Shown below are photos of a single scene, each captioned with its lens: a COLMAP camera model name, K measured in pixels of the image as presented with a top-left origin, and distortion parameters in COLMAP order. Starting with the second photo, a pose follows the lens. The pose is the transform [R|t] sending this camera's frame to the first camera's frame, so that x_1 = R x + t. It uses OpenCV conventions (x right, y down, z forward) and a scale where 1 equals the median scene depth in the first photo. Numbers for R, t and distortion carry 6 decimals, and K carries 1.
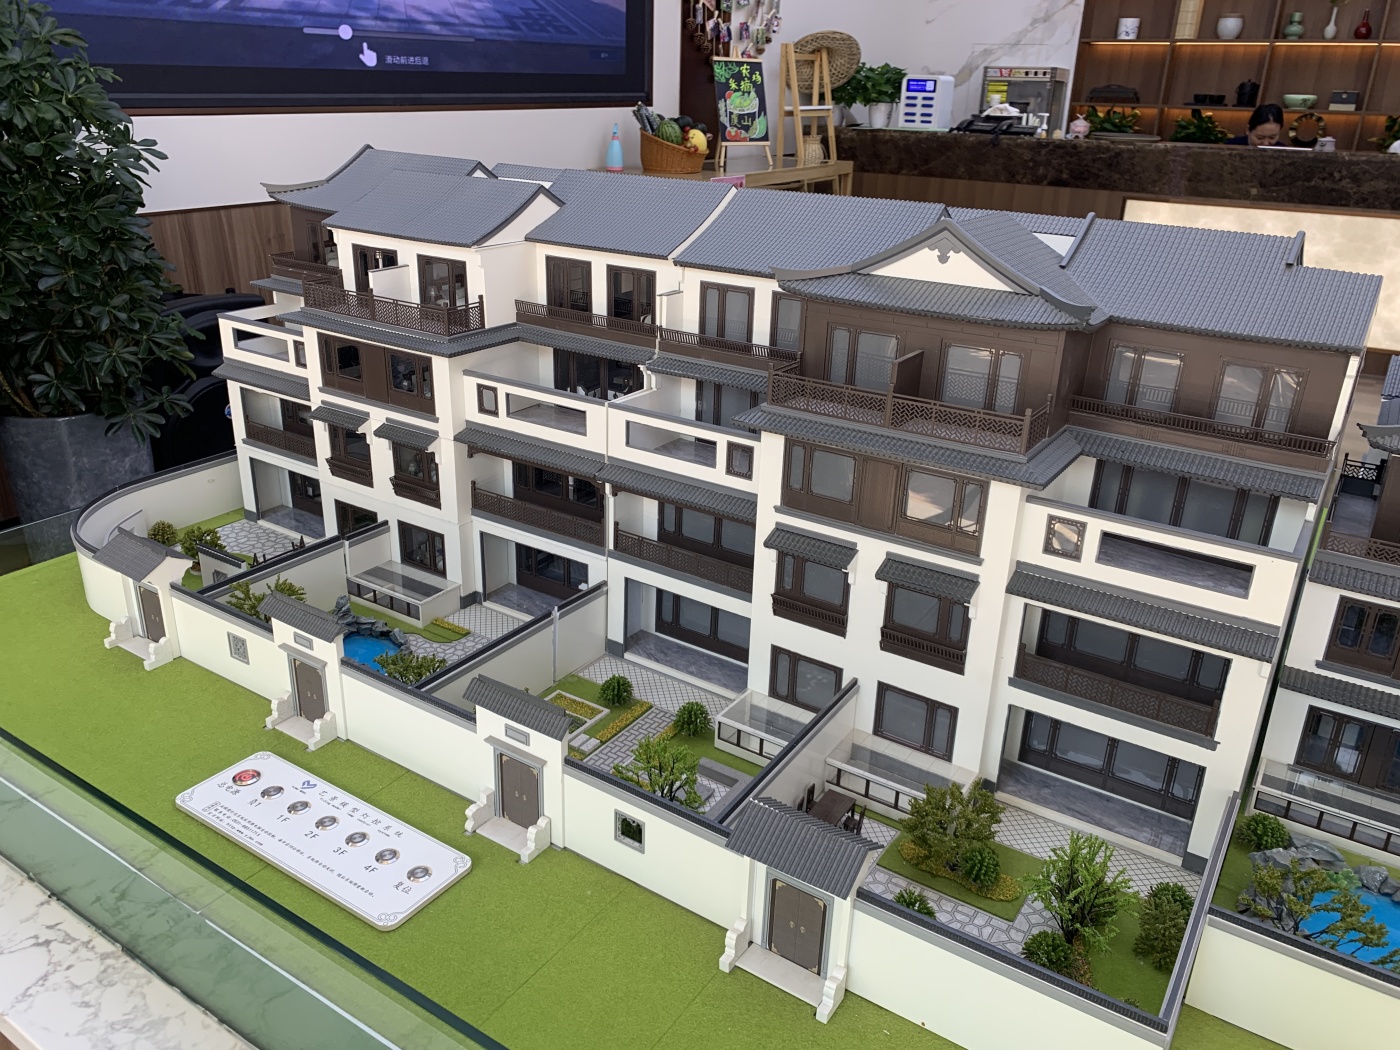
lens RADIAL K [[1086.3, 0, 699.2], [0, 1086.3, 515.8], [0, 0, 1]] dist [0.034707, -0.044831]
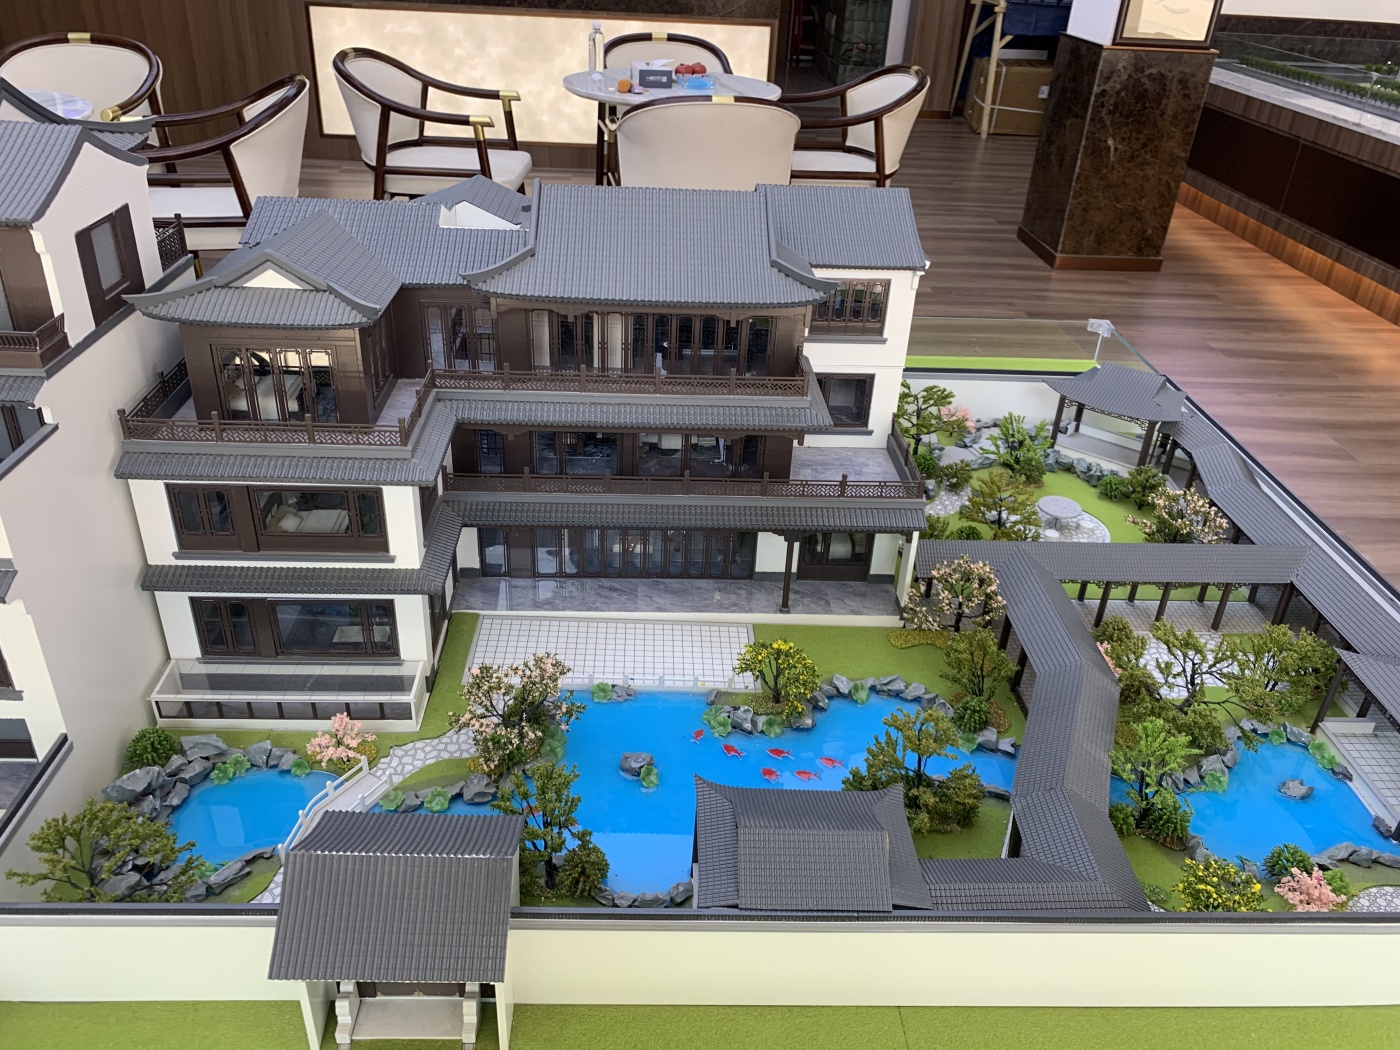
lens RADIAL K [[1086.3, 0, 698.2], [0, 1086.3, 499.7], [0, 0, 1]] dist [0.034707, -0.044831]
pose [[0.818163, -0.266783, 0.509349, 0.352660], [0.190342, 0.961565, 0.197898, -0.007614], [-0.542568, -0.064962, 0.837496, -0.015047]]
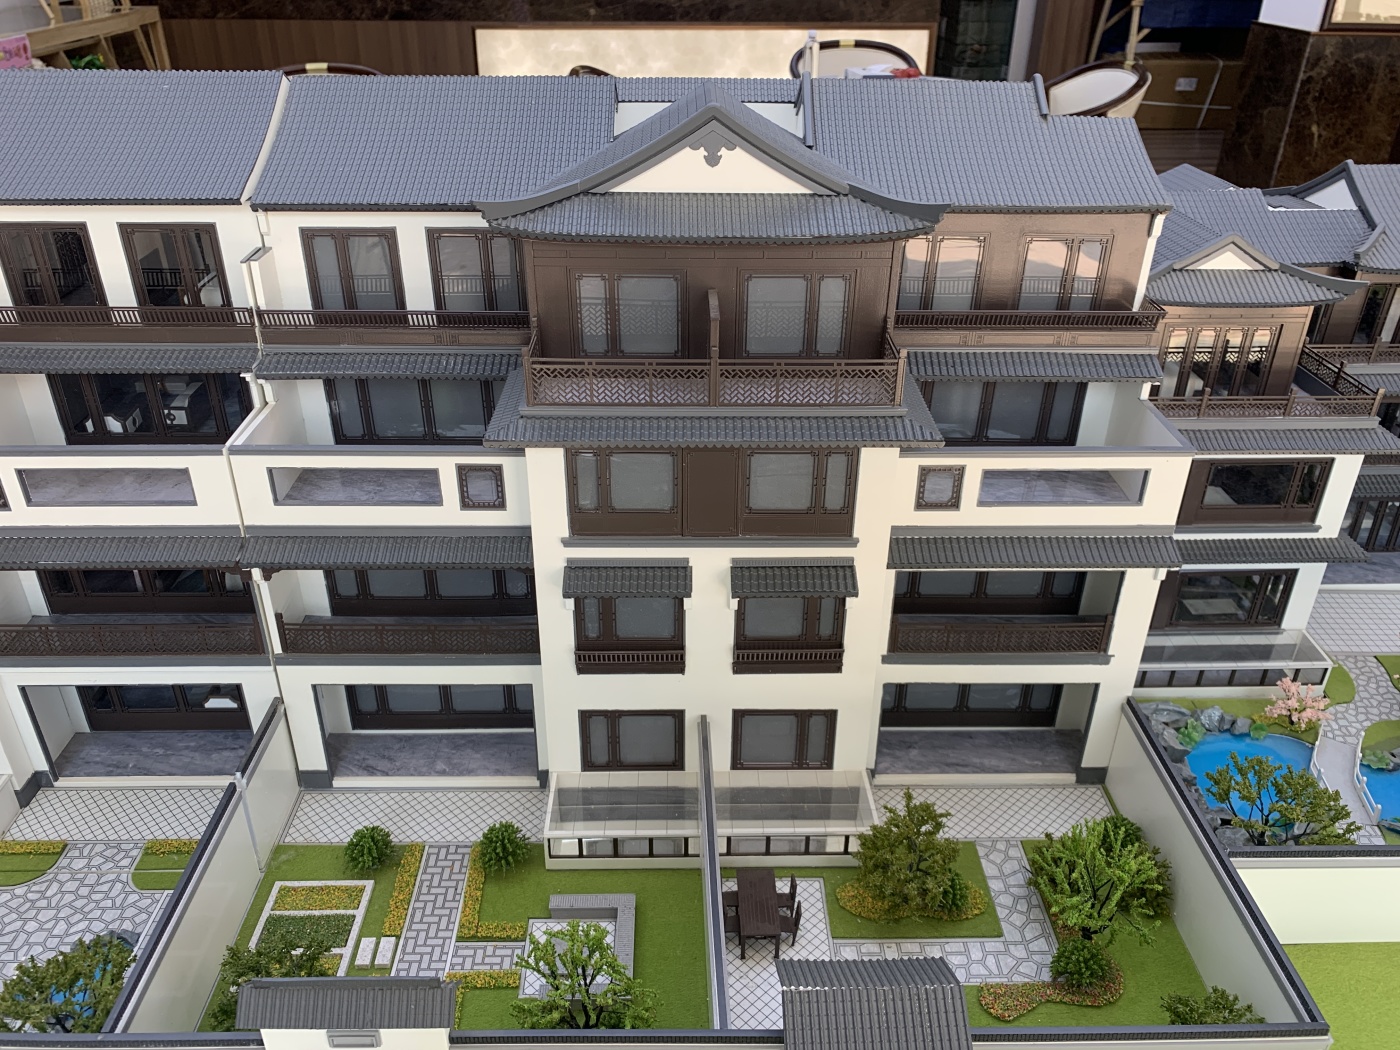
lens RADIAL K [[1086.3, 0, 705.1], [0, 1086.3, 514.6], [0, 0, 1]] dist [0.034707, -0.044831]
pose [[0.824816, -0.293149, 0.483469, -0.153044], [0.226038, 0.954751, 0.193279, -0.112489], [-0.518252, -0.050137, 0.853757, 0.271742]]
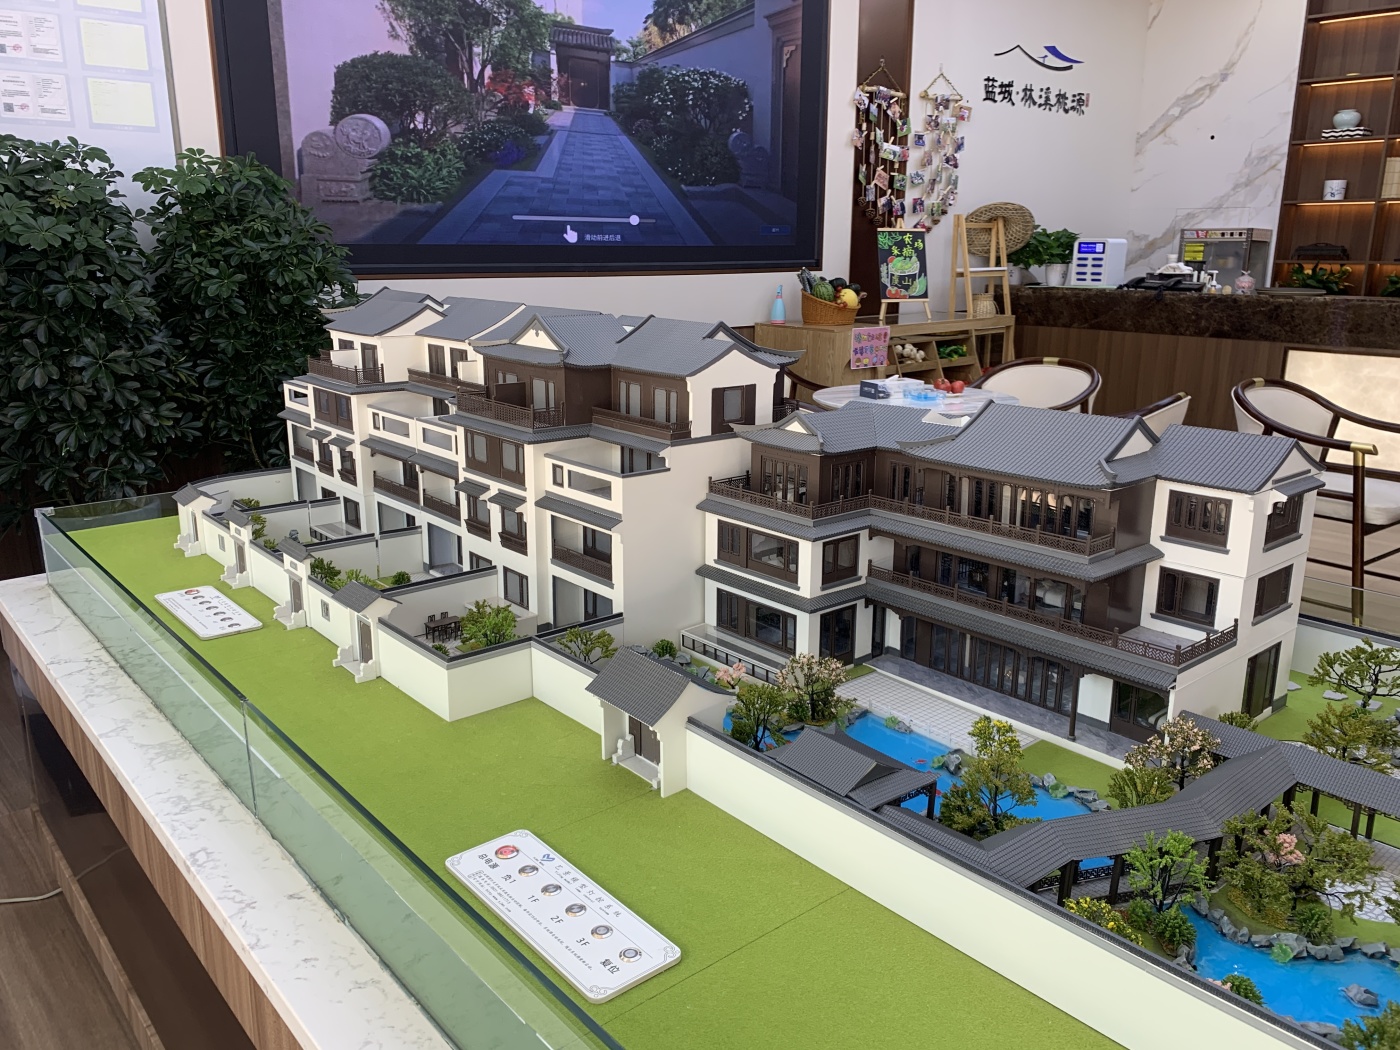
lens RADIAL K [[1086.3, 0, 707.7], [0, 1086.3, 529.9], [0, 0, 1]] dist [0.034707, -0.044831]
pose [[0.960927, 0.049513, -0.272337, 0.767862], [-0.084455, 0.989402, -0.118113, 0.218459], [0.263603, 0.136498, 0.954925, -0.488857]]
